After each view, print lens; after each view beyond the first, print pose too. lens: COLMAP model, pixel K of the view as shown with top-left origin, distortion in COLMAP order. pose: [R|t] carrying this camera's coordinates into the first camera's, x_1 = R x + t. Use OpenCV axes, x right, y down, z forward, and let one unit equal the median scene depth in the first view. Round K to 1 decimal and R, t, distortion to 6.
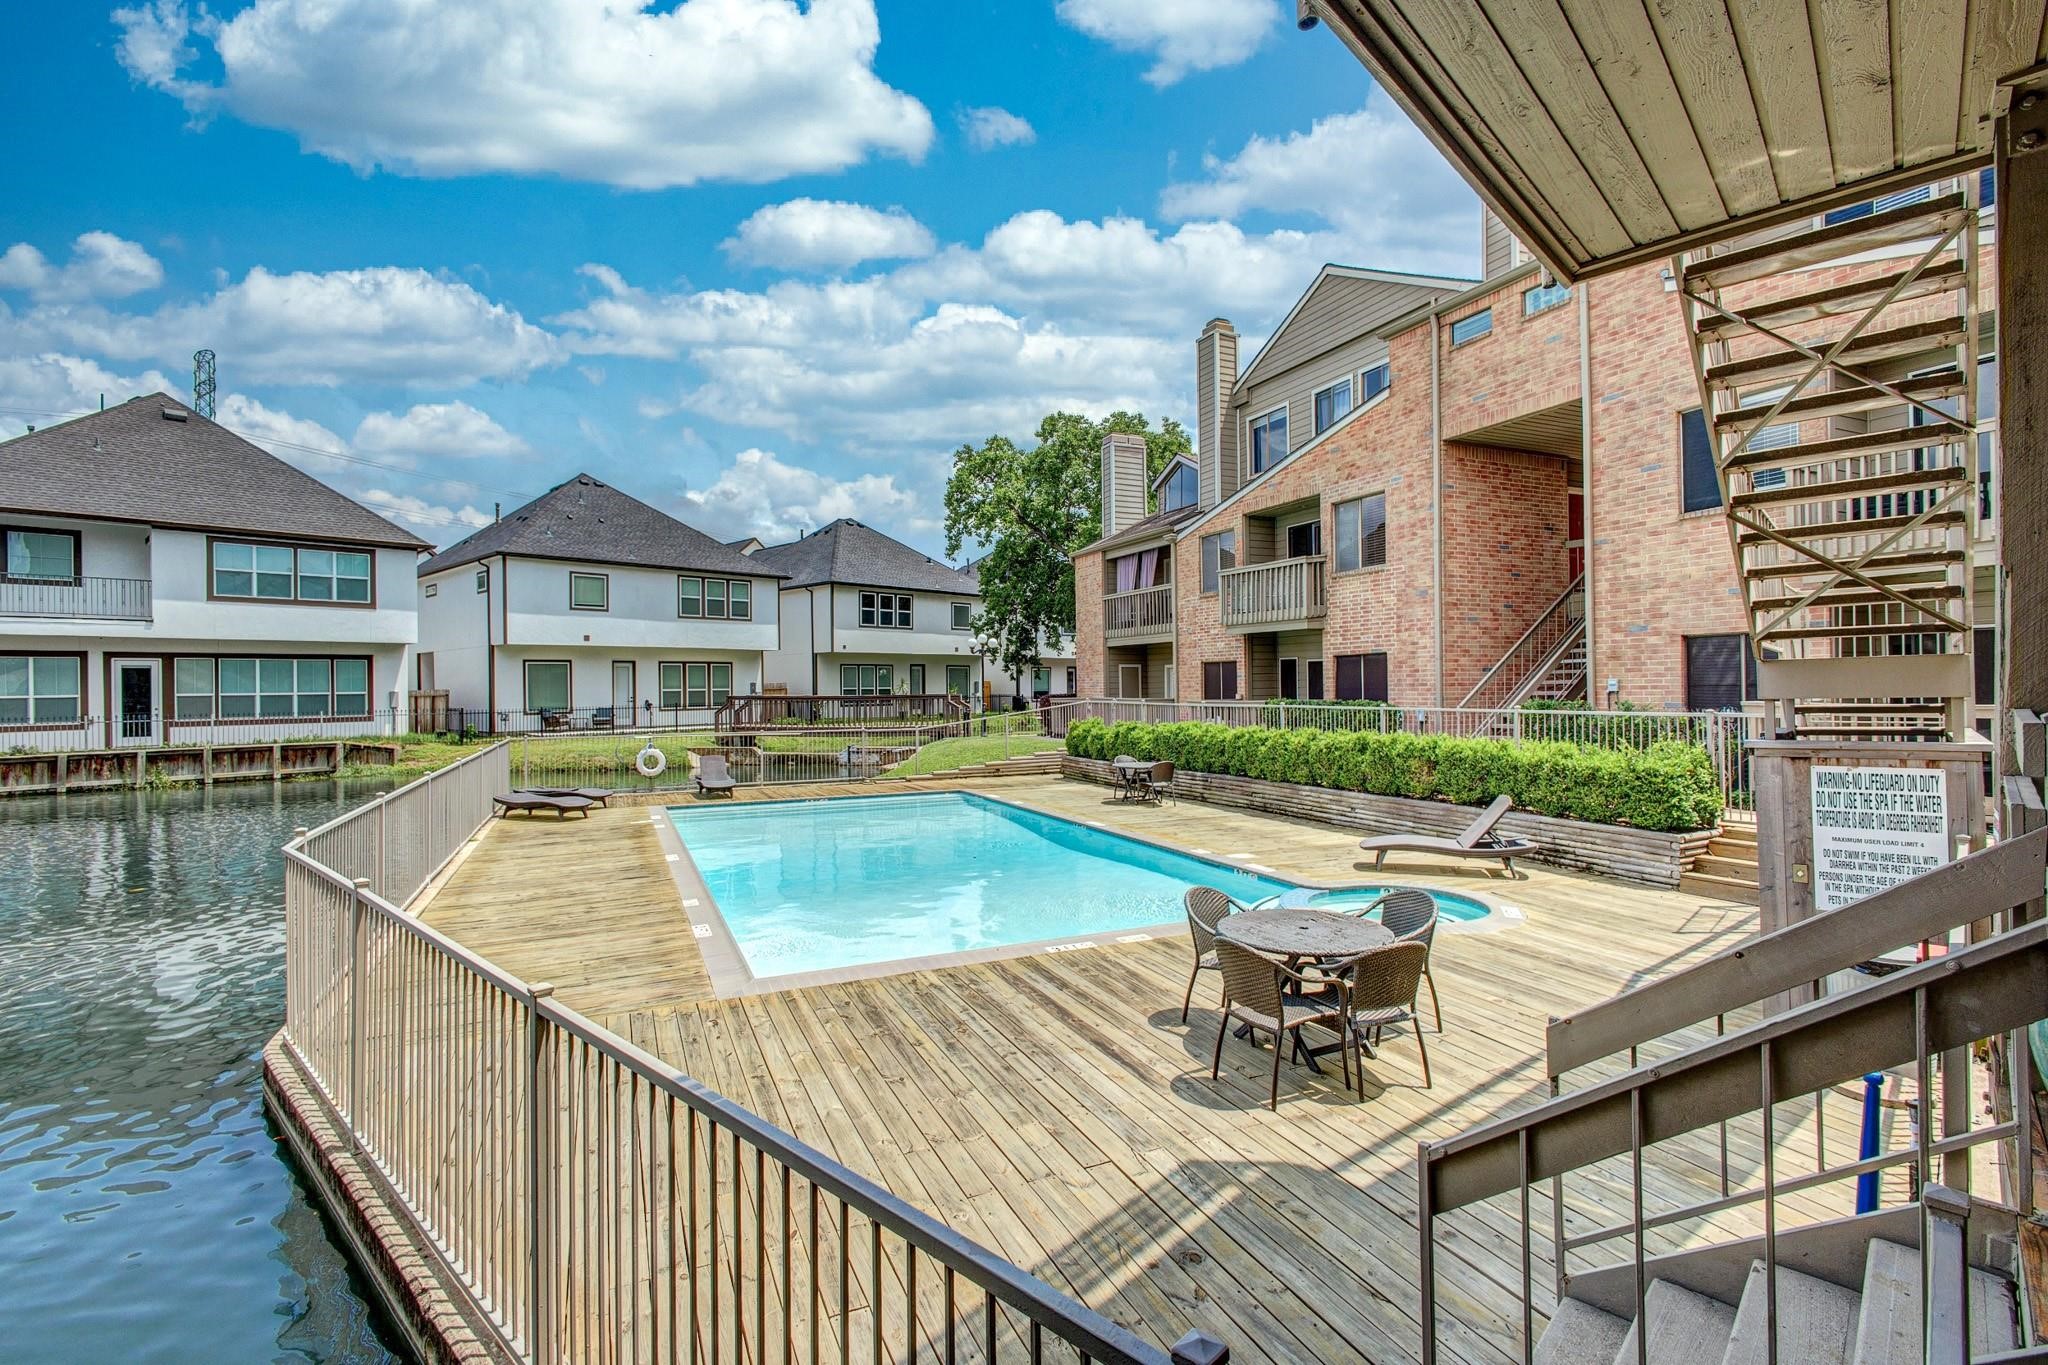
lens RADIAL K [[941.0, 0, 1025.7], [0, 941.0, 681.4], [0, 0, 1]] dist [0.008601, -0.000122]
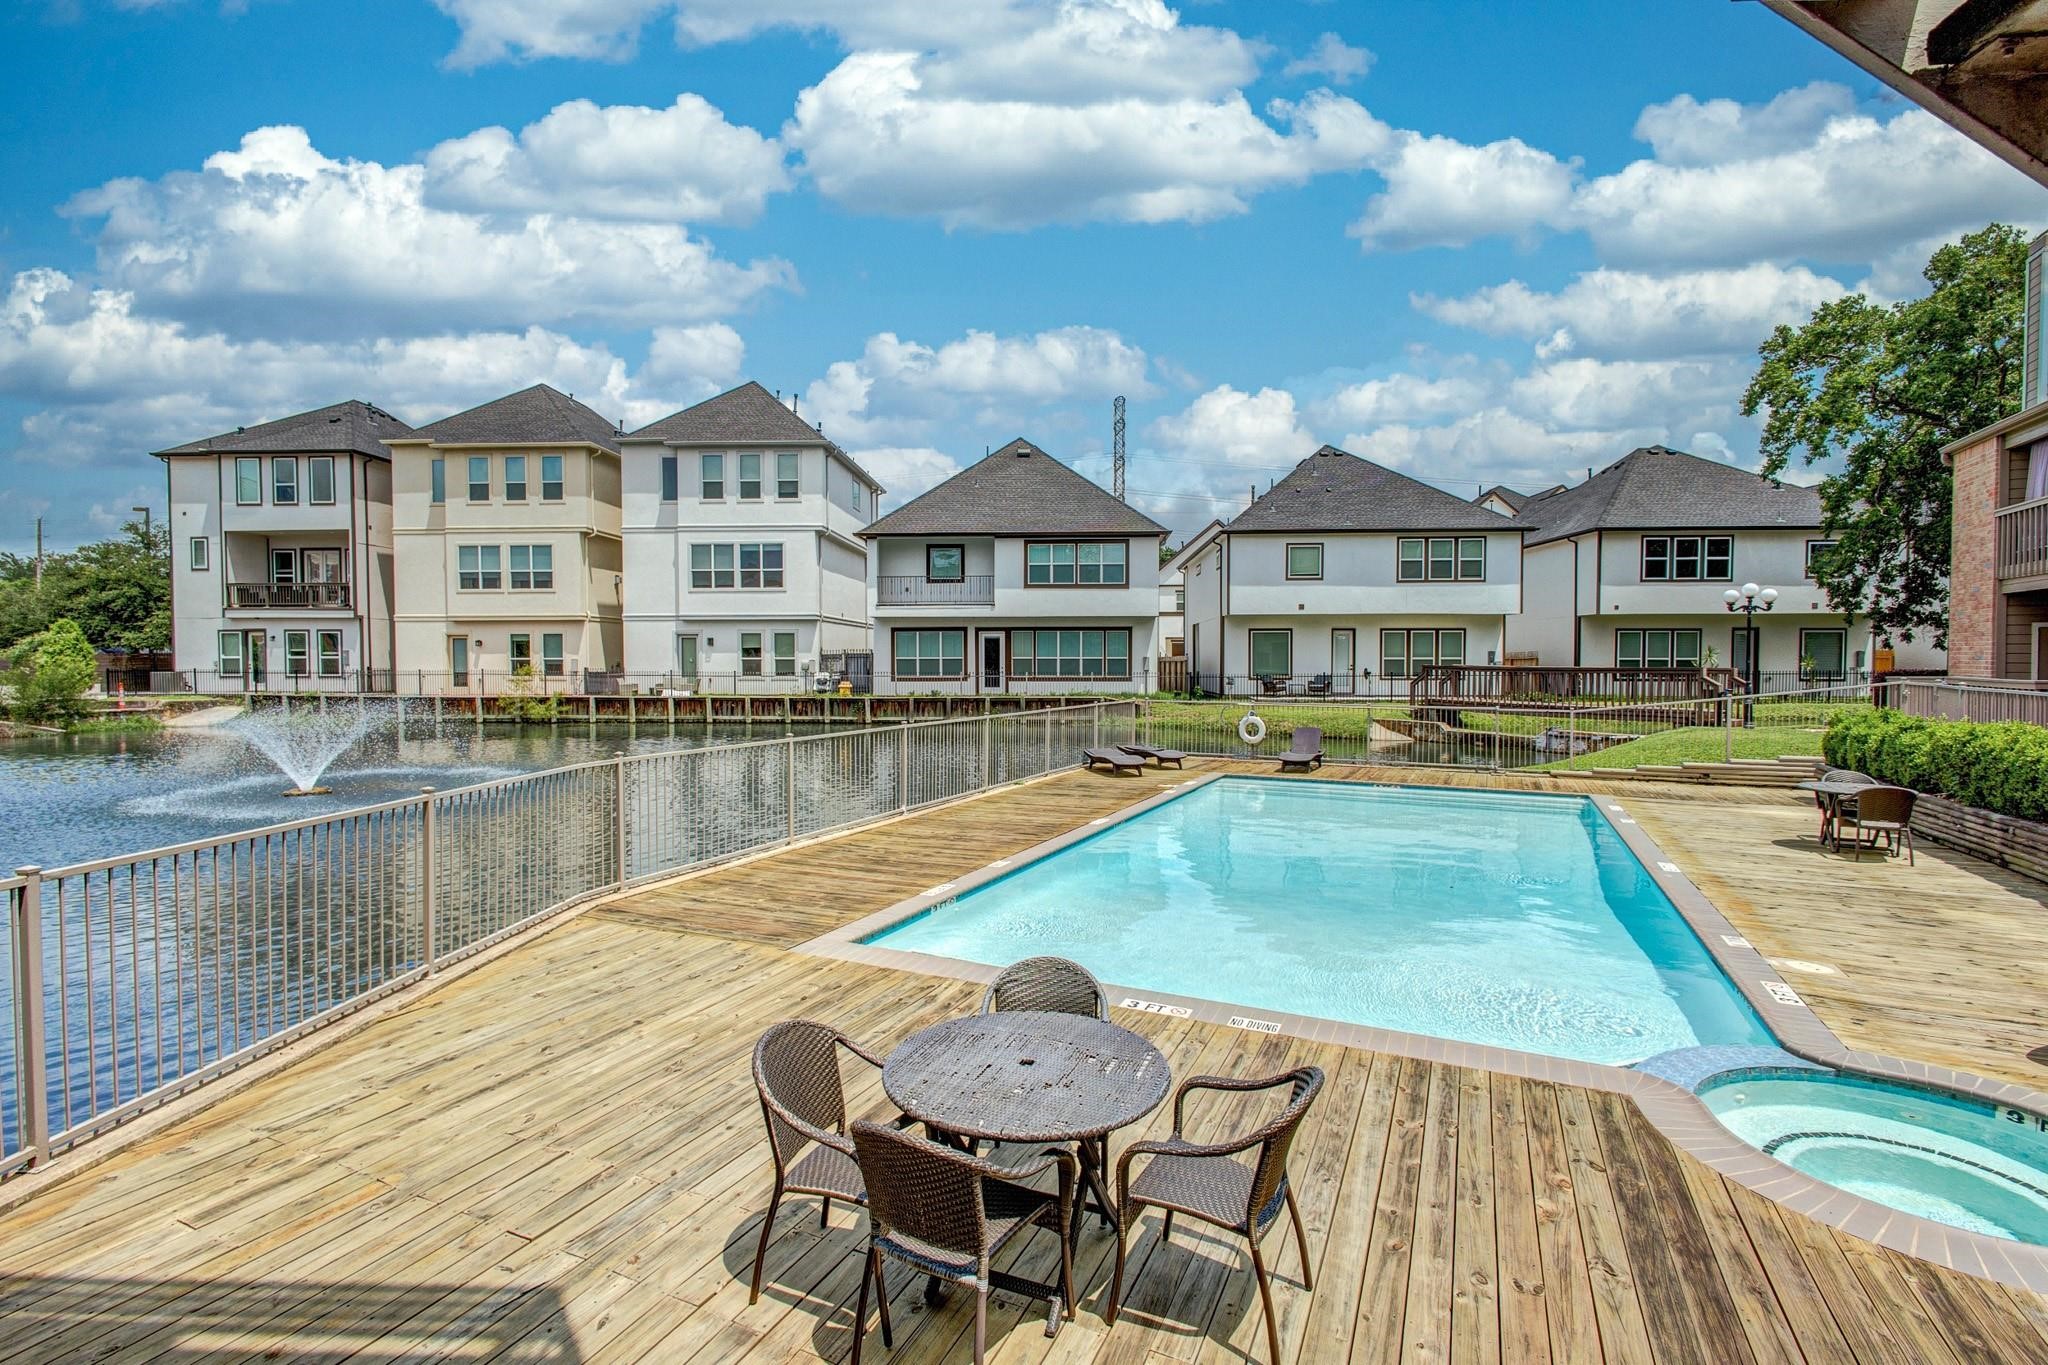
lens RADIAL K [[941.0, 0, 1020.7], [0, 941.0, 673.4], [0, 0, 1]] dist [0.008601, -0.000122]
pose [[0.644534, 0.022687, -0.764239, 0.135842], [-0.003483, 0.999636, 0.026737, 0.000181], [0.764567, -0.014571, 0.644379, 0.112861]]
